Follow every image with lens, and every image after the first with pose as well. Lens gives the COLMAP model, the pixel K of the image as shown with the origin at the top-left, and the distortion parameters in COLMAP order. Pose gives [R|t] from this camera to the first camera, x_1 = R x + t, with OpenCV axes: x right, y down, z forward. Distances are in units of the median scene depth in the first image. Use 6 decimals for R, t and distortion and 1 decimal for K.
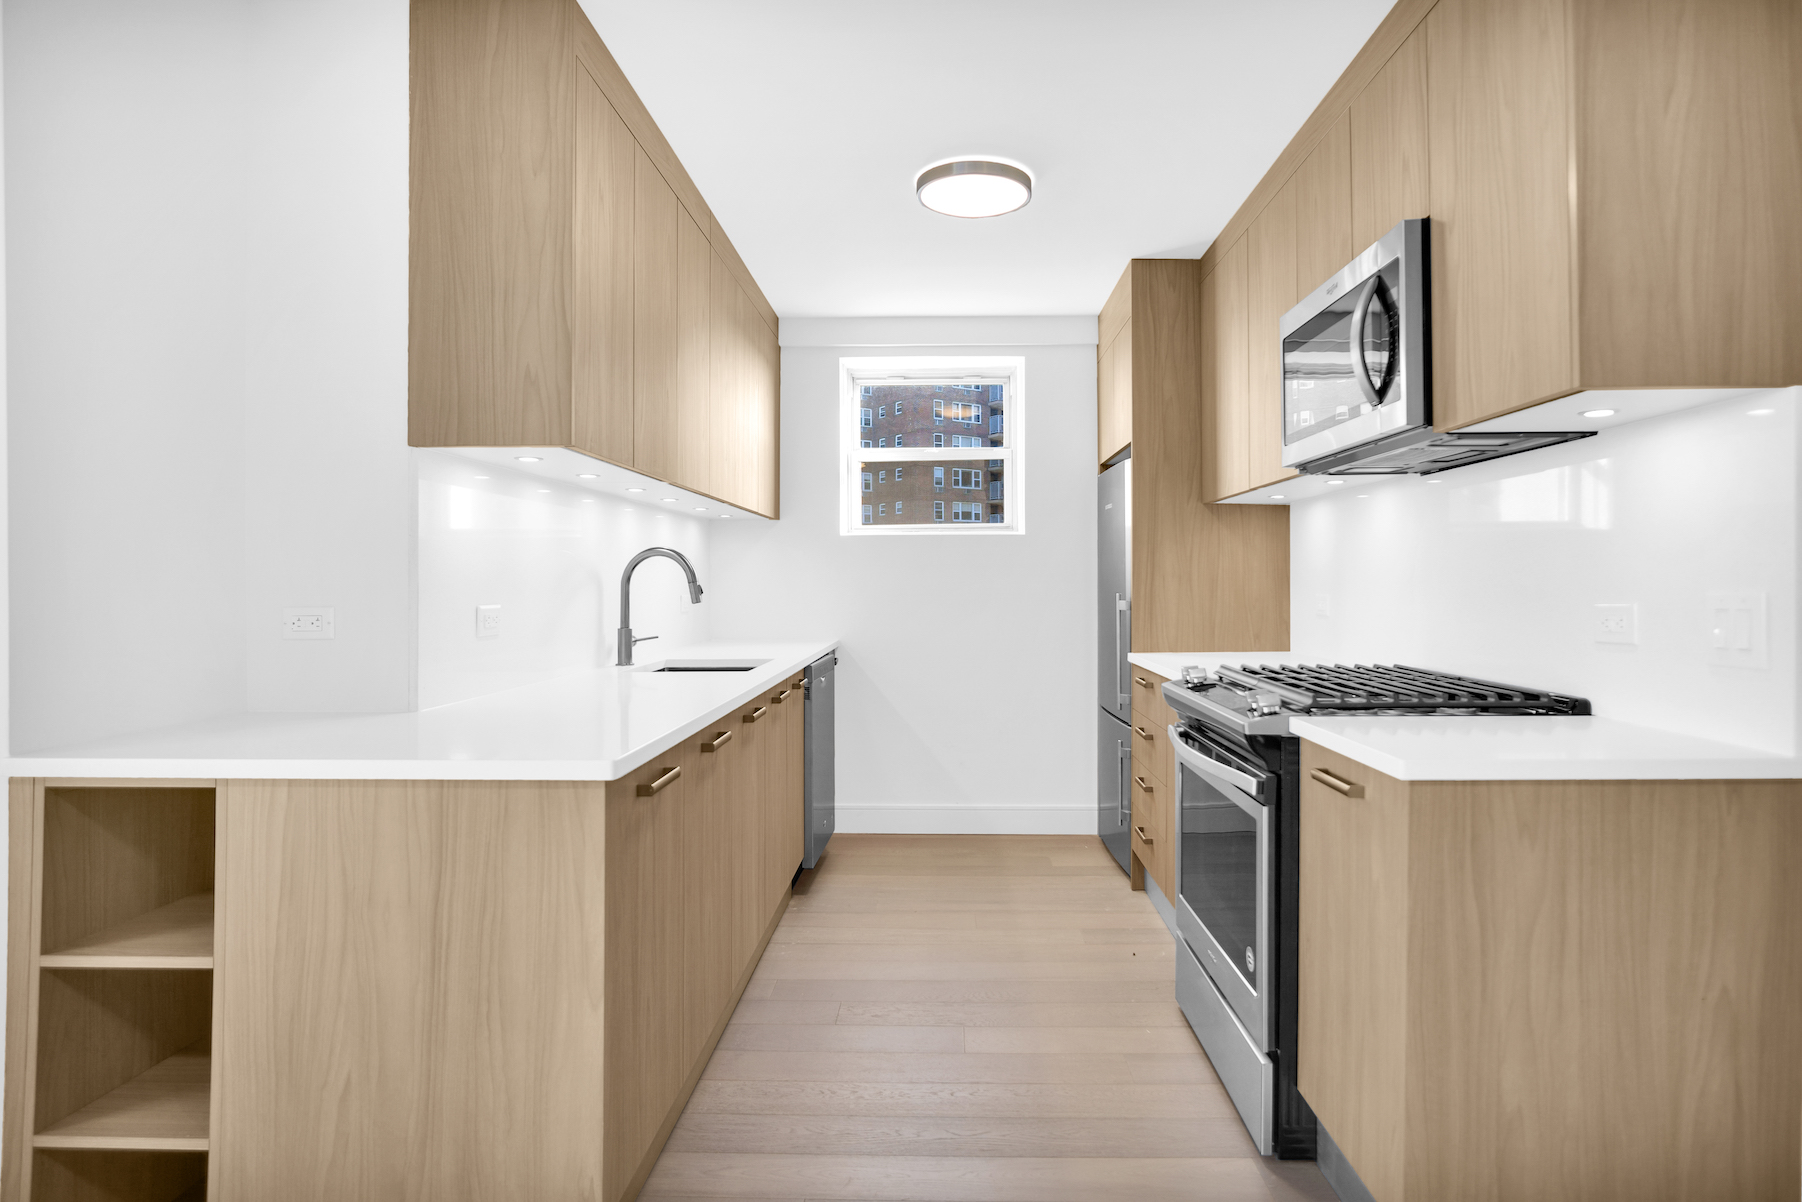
lens RADIAL K [[1014.2, 0, 896.4], [0, 1014.2, 592.9], [0, 0, 1]] dist [-0.028593, 0.001319]
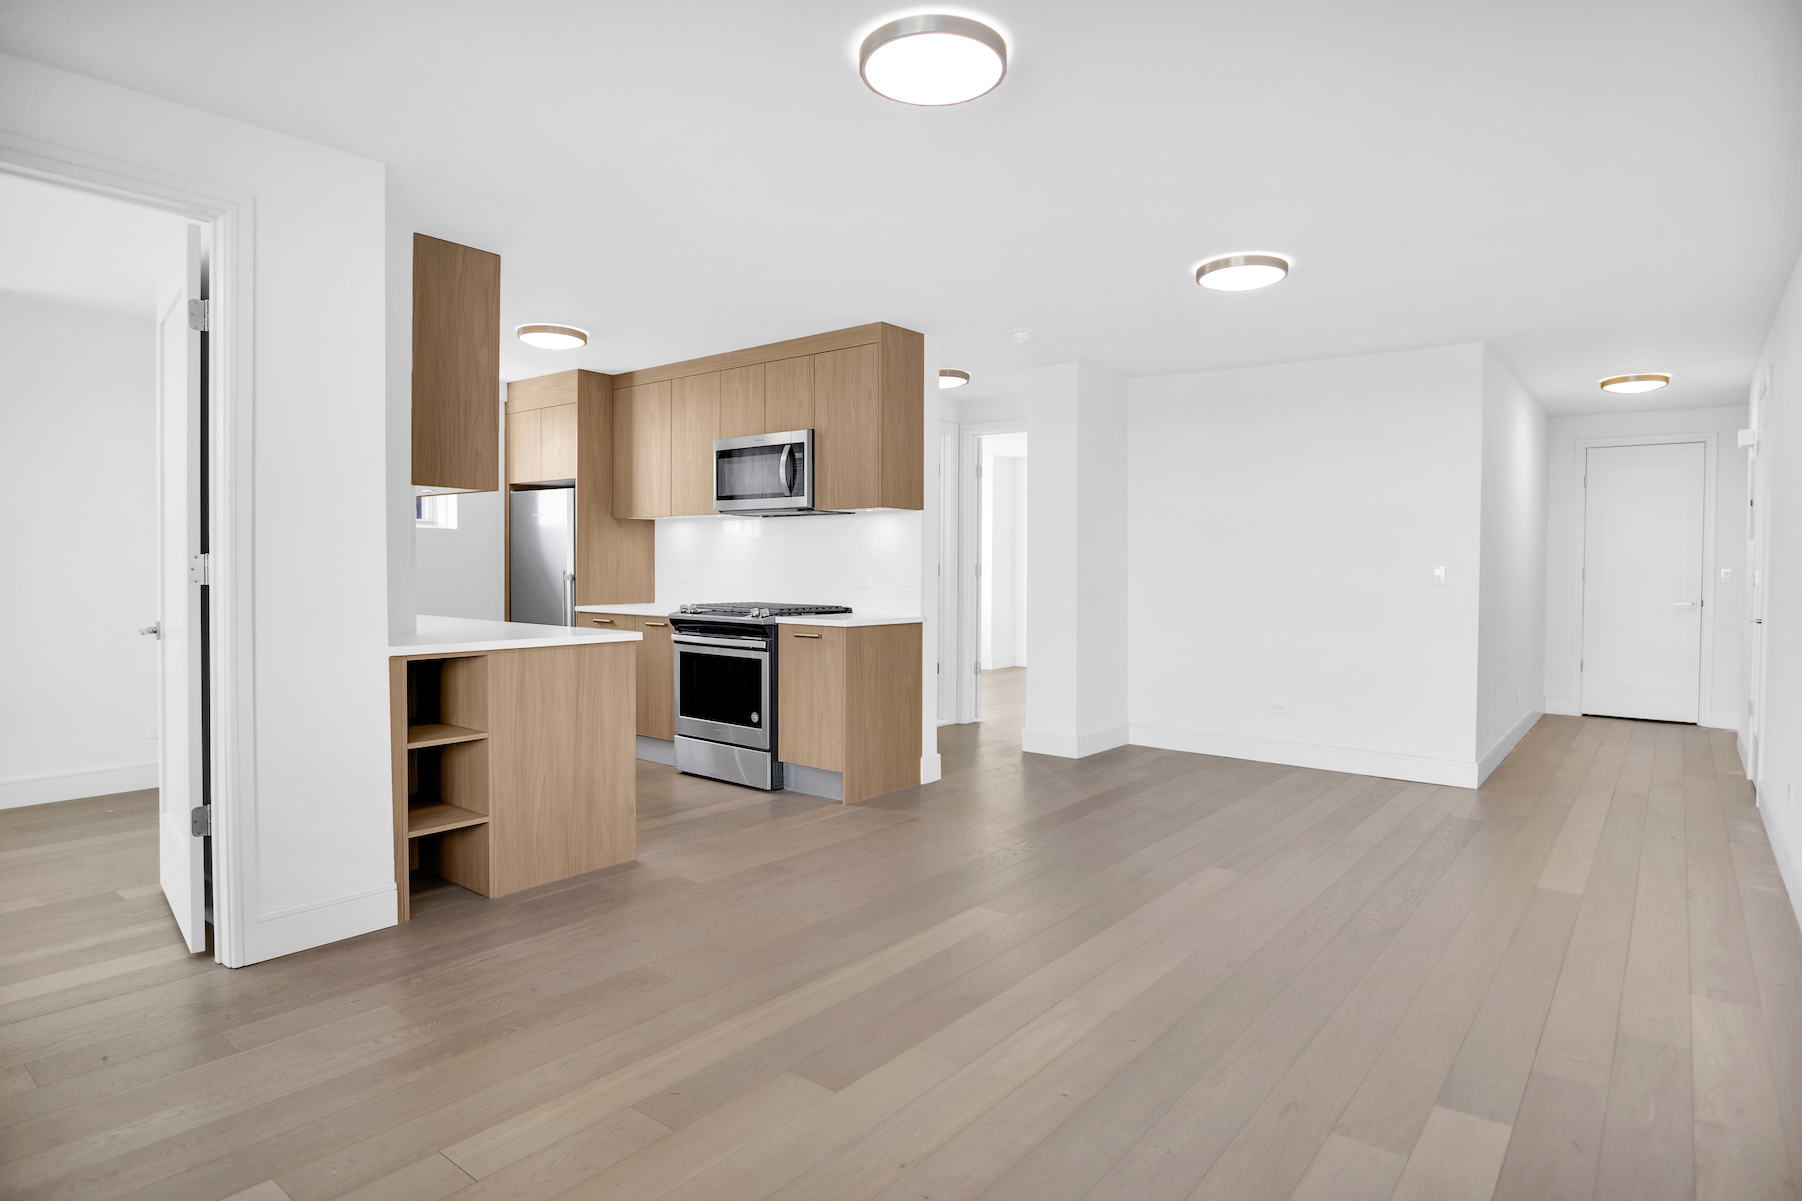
lens RADIAL K [[1014.2, 0, 896.4], [0, 1014.2, 592.4], [0, 0, 1]] dist [-0.028593, 0.001319]
pose [[0.610343, -0.013840, 0.792016, -1.423962], [-0.000348, 0.999843, 0.017740, 0.012947], [-0.792137, -0.011103, 0.610242, -0.801320]]
